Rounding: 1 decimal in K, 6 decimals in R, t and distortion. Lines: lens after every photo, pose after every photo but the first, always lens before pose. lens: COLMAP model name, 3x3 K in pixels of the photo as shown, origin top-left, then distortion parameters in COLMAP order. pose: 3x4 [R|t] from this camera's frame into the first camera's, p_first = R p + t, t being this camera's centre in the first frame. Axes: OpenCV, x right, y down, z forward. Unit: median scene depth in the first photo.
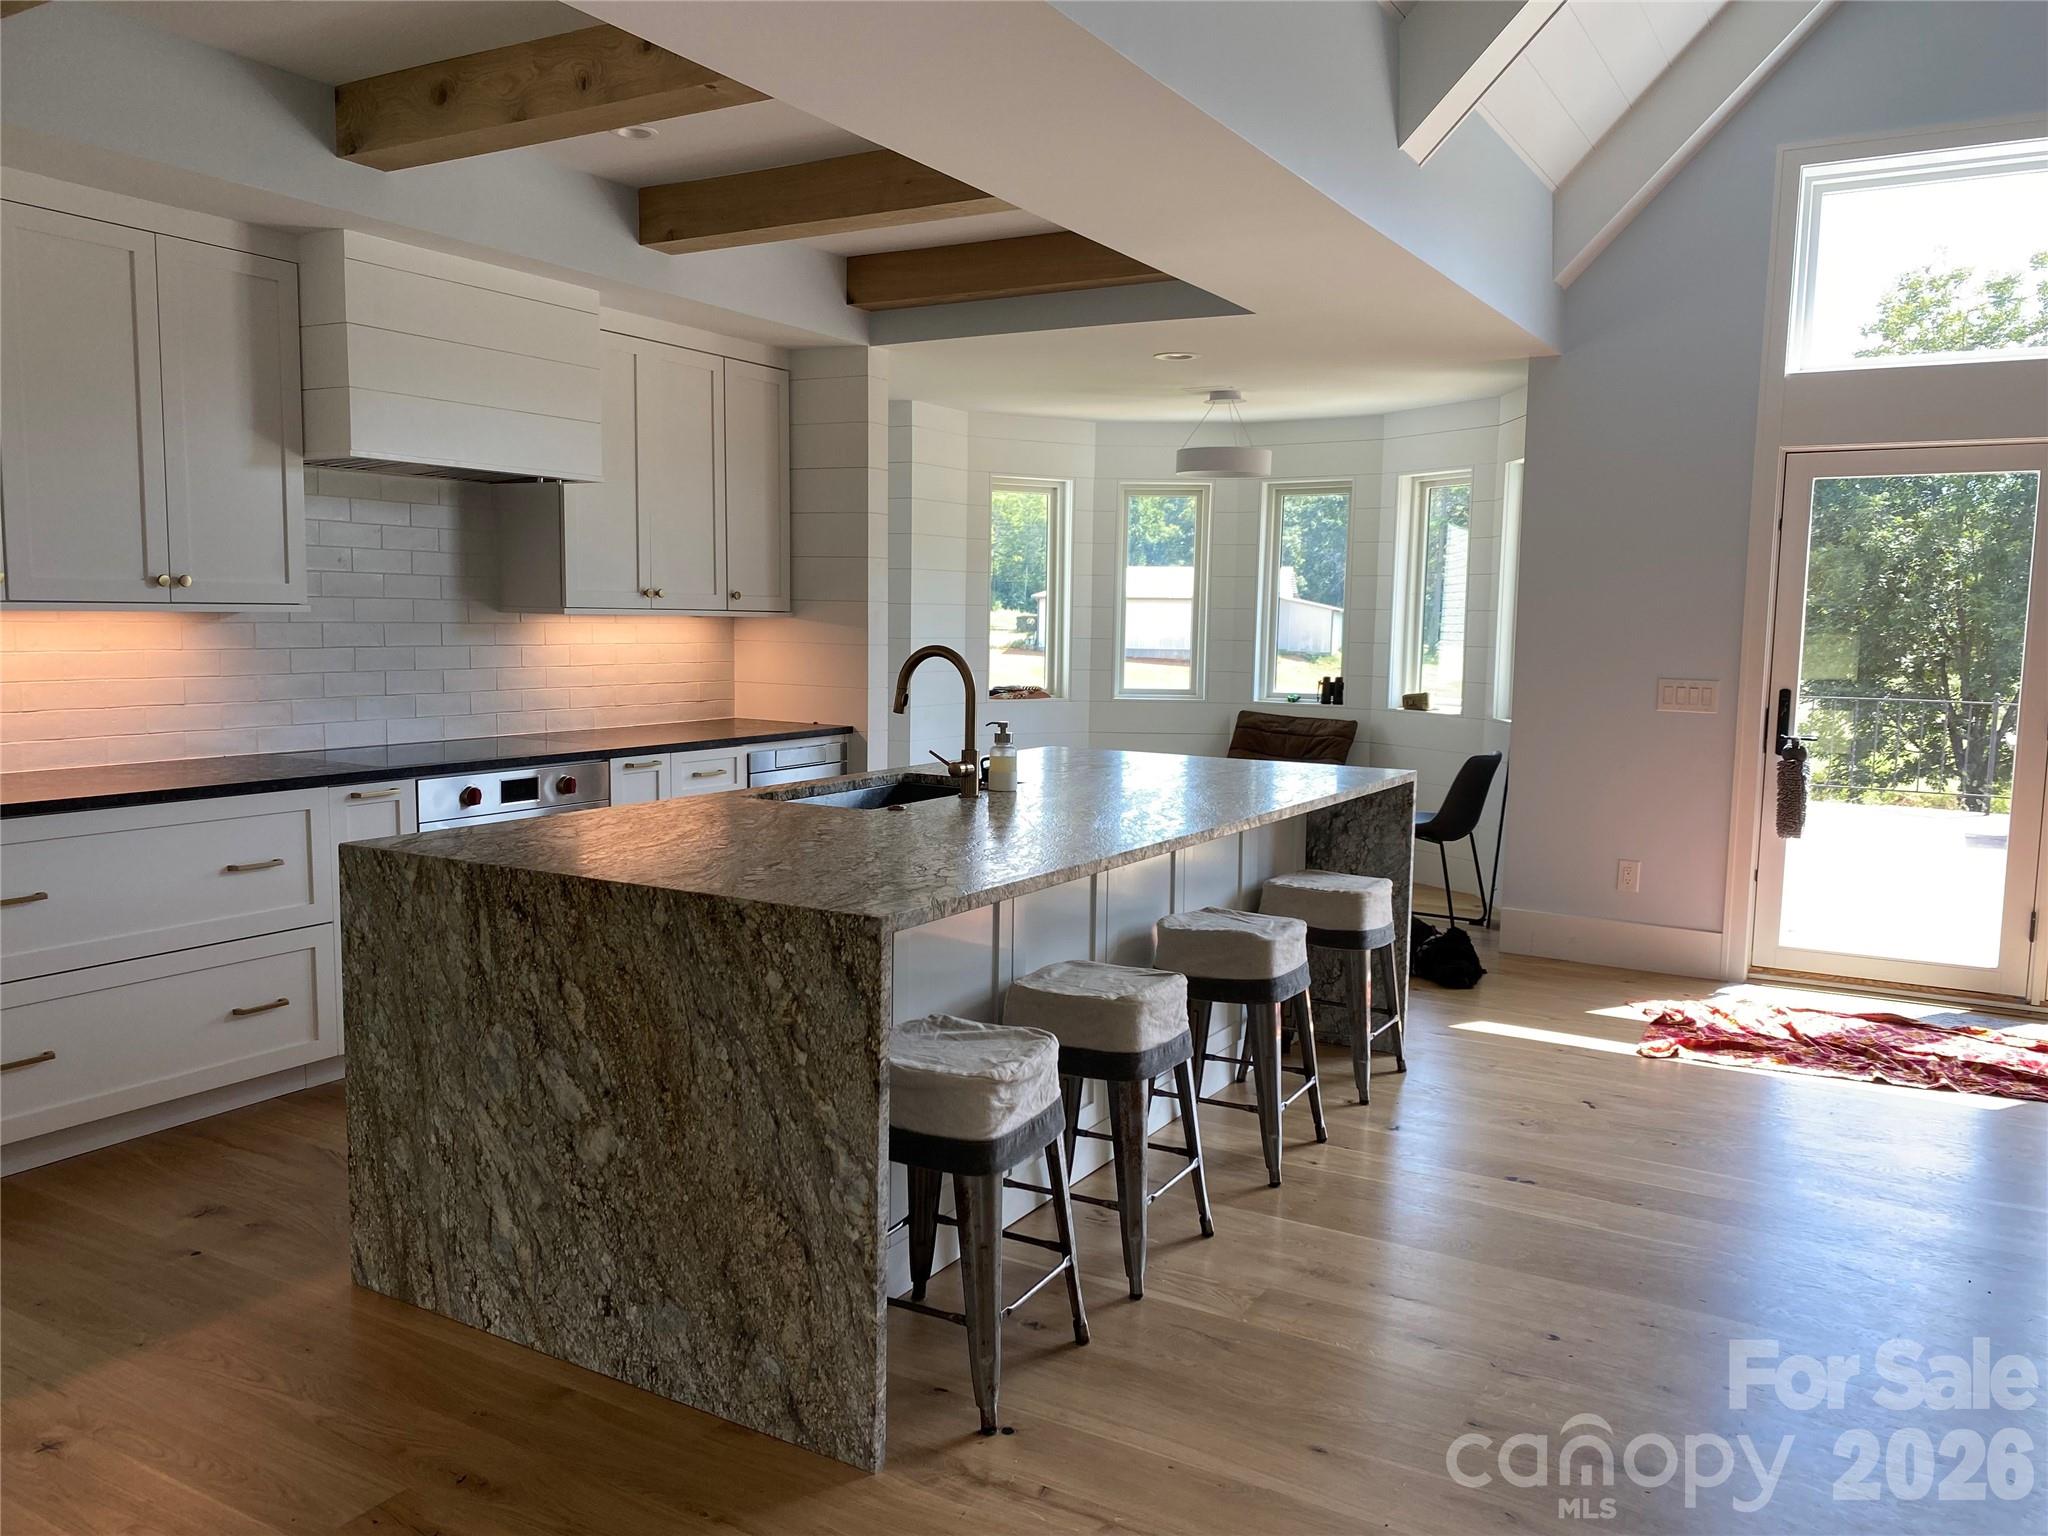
lens RADIAL K [[1564.3, 0, 1015.1], [0, 1564.3, 763.0], [0, 0, 1]] dist [0.065705, -0.070513]
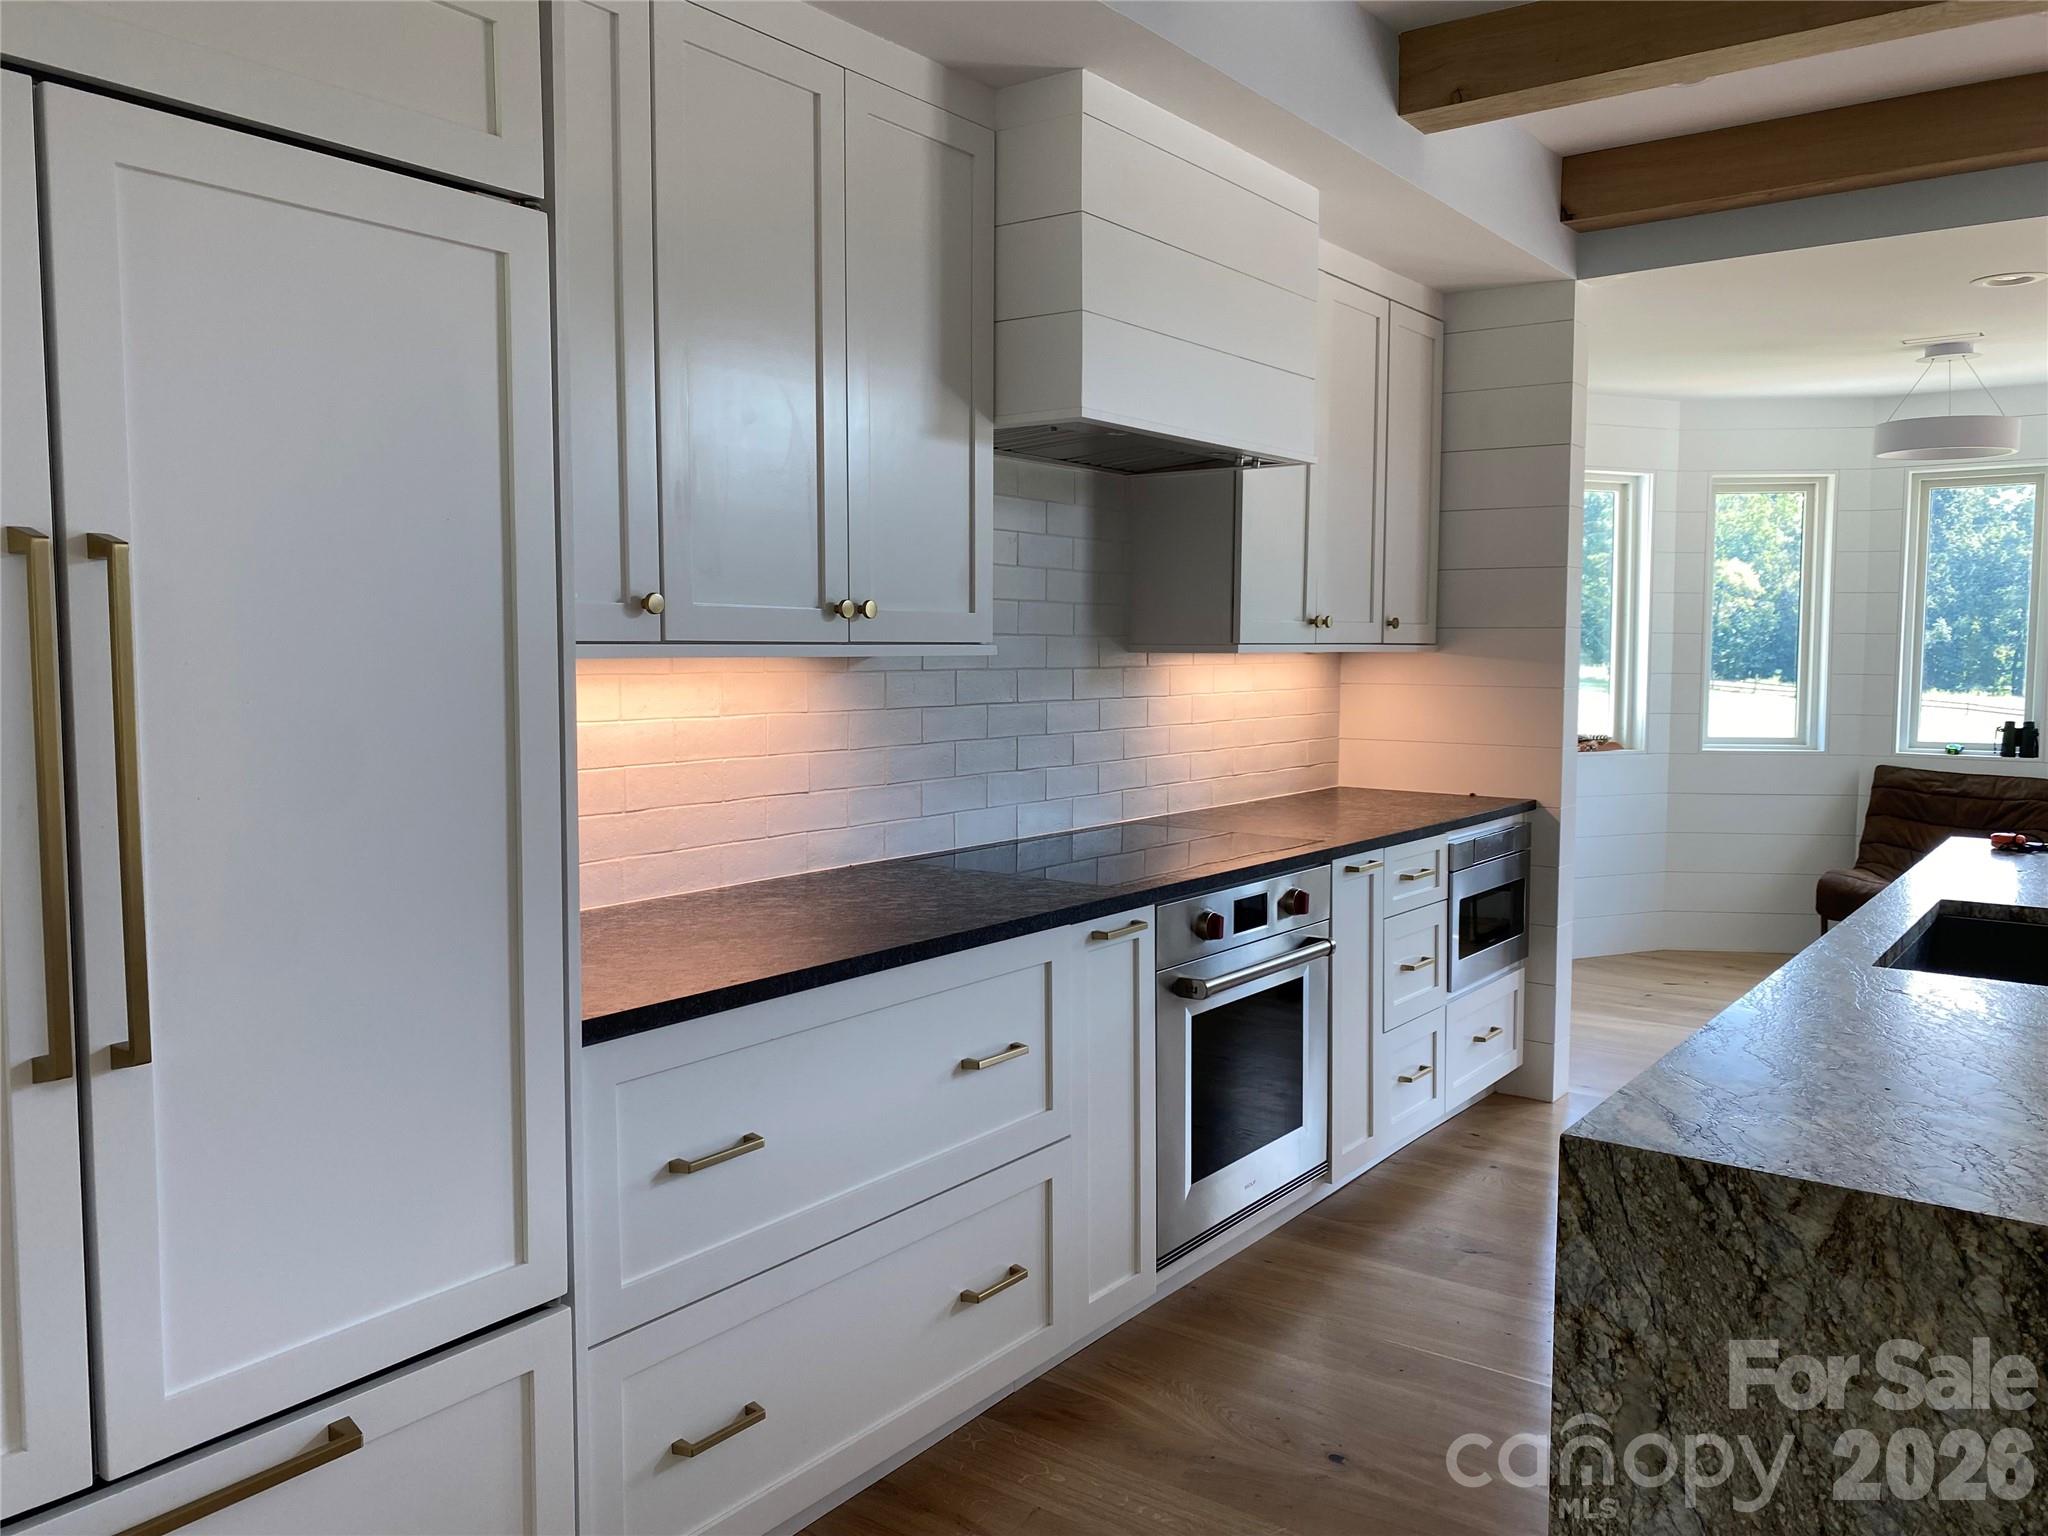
lens RADIAL K [[1564.3, 0, 1054.4], [0, 1564.3, 753.6], [0, 0, 1]] dist [0.065705, -0.070513]
pose [[0.996417, -0.005731, -0.084386, -0.377360], [0.003410, 0.999613, -0.027612, -0.036311], [0.084512, 0.027225, 0.996050, 0.352969]]
